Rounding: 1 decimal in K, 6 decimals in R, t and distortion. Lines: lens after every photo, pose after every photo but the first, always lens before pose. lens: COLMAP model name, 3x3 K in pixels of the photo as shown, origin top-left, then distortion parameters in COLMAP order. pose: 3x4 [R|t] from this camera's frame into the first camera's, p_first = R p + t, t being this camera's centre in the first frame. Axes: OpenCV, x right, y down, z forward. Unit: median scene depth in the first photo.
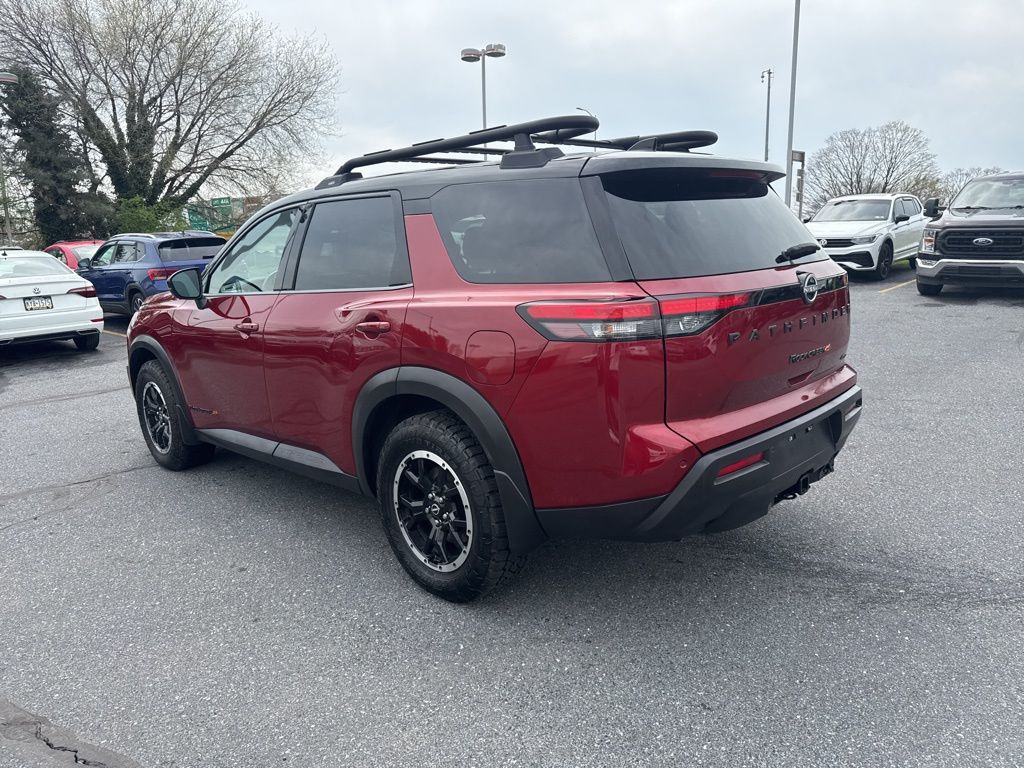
lens RADIAL K [[722.7, 0, 517.0], [0, 722.7, 375.6], [0, 0, 1]] dist [0.032611, -0.043082]
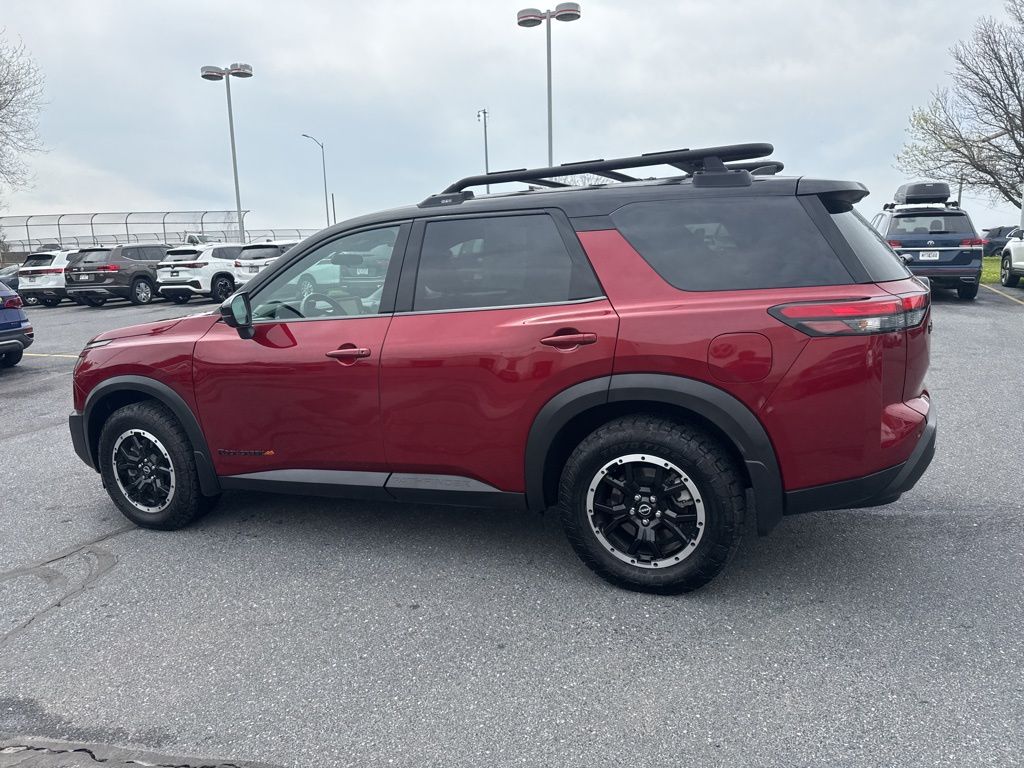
lens RADIAL K [[722.5, 0, 502.3], [0, 722.5, 380.0], [0, 0, 1]] dist [0.073167, -0.094424]
pose [[0.936181, -0.066177, 0.345232, -0.514090], [0.078068, 0.996734, -0.020639, 0.002359], [-0.342739, 0.046273, 0.938290, 0.058790]]
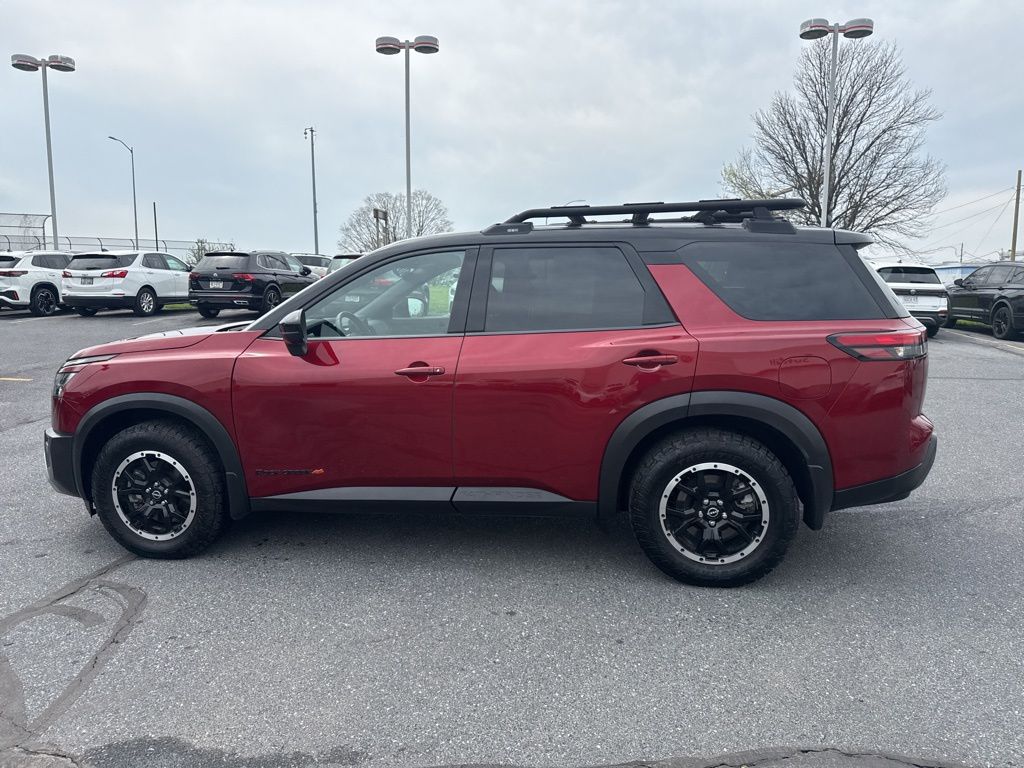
lens RADIAL K [[722.5, 0, 502.3], [0, 722.5, 380.0], [0, 0, 1]] dist [0.073167, -0.094424]
pose [[0.822398, -0.046521, 0.567008, -0.829301], [0.080265, 0.996170, -0.034686, -0.013229], [-0.563223, 0.074037, 0.822982, 0.155976]]
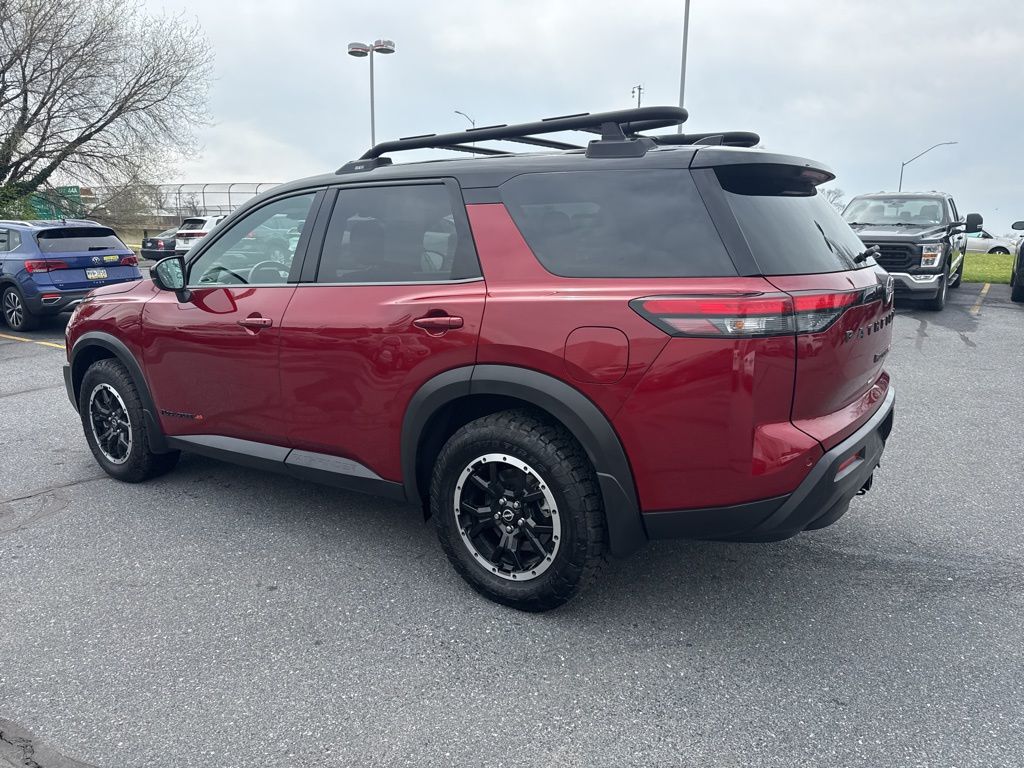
lens RADIAL K [[722.7, 0, 506.2], [0, 722.7, 385.9], [0, 0, 1]] dist [0.035269, -0.045928]
pose [[0.986745, -0.001937, 0.162265, -0.210519], [0.000713, 0.999971, 0.007605, 0.006063], [-0.162275, -0.007388, 0.986718, 0.050312]]
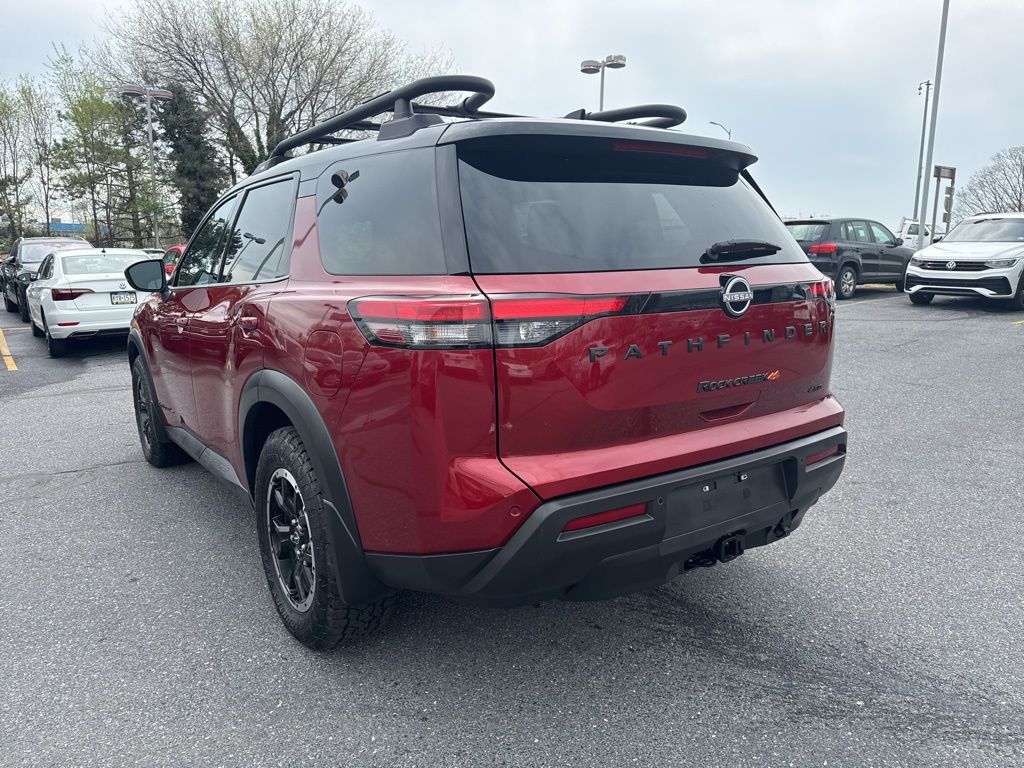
lens RADIAL K [[727.4, 0, 514.5], [0, 727.4, 384.6], [0, 0, 1]] dist [-0.000110, -0.001116]
pose [[0.983649, 0.057928, -0.170523, 0.218843], [-0.059629, 0.998209, -0.004863, -0.006481], [0.169936, 0.014952, 0.985342, 0.144844]]
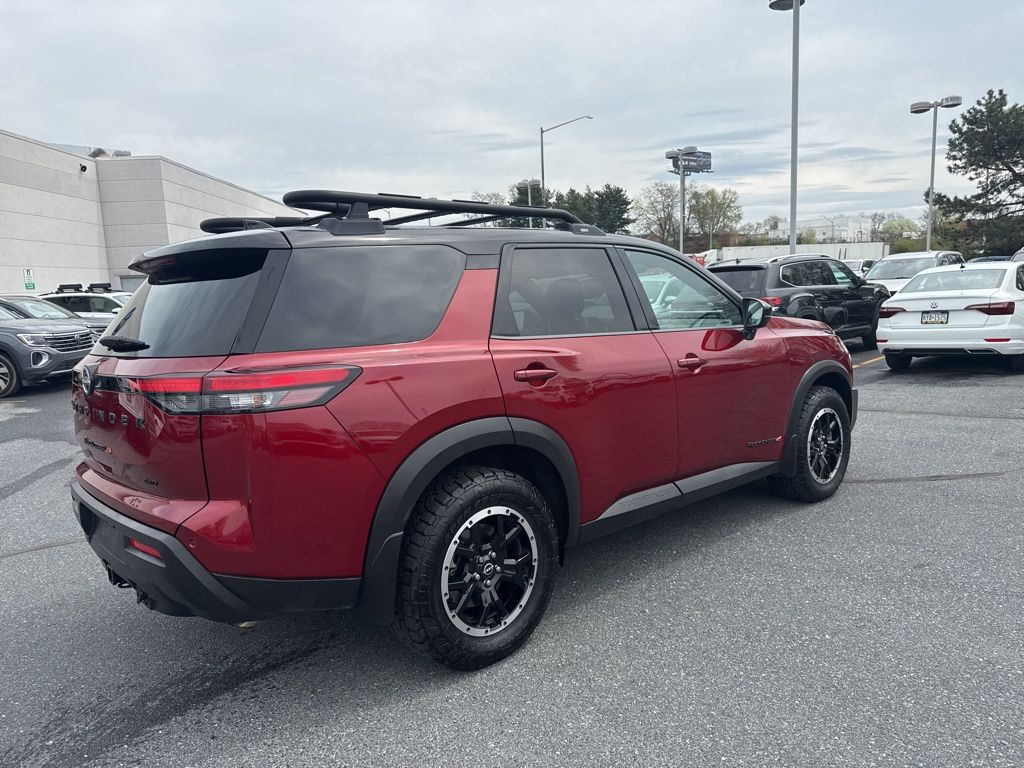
lens RADIAL K [[722.5, 0, 502.3], [0, 722.5, 380.0], [0, 0, 1]] dist [0.073167, -0.094424]
pose [[-0.060986, 0.156348, -0.985817, 0.977209], [-0.130145, 0.977979, 0.163156, -0.257645], [0.989618, 0.138250, -0.039295, 1.157879]]
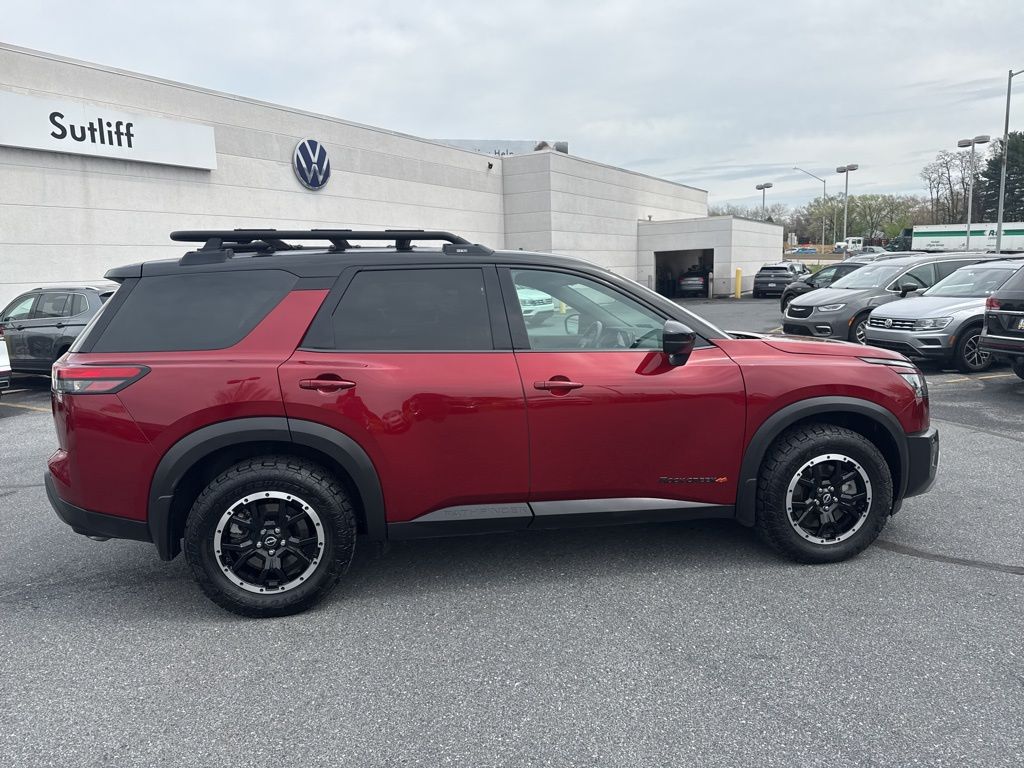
lens RADIAL K [[715.3, 0, 511.7], [0, 715.3, 382.4], [0, 0, 1]] dist [0.072127, -0.098363]
pose [[-0.590252, 0.161817, -0.790834, 0.764835], [-0.095657, 0.958777, 0.267576, -0.411348], [0.801531, 0.233586, -0.550441, 1.868021]]
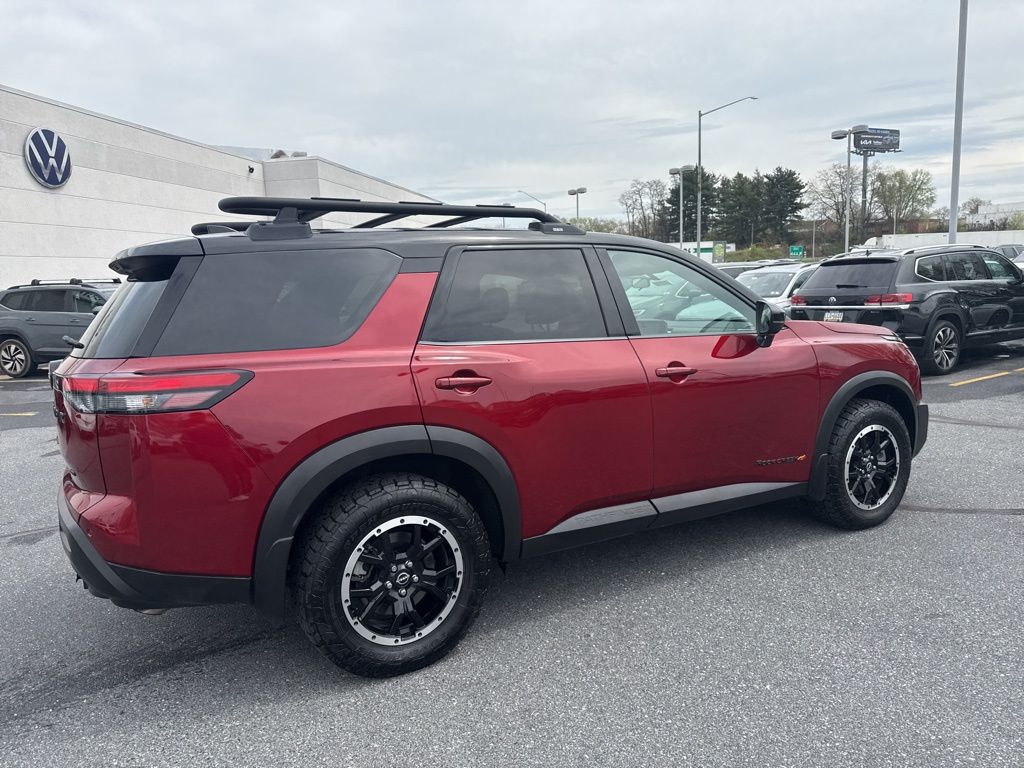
lens RADIAL K [[722.0, 0, 502.7], [0, 722.0, 383.1], [0, 0, 1]] dist [0.075454, -0.126214]
pose [[-0.273744, 0.168417, -0.946942, 0.905668], [-0.120844, 0.970725, 0.207581, -0.303737], [0.954181, 0.171256, -0.245378, 1.396997]]
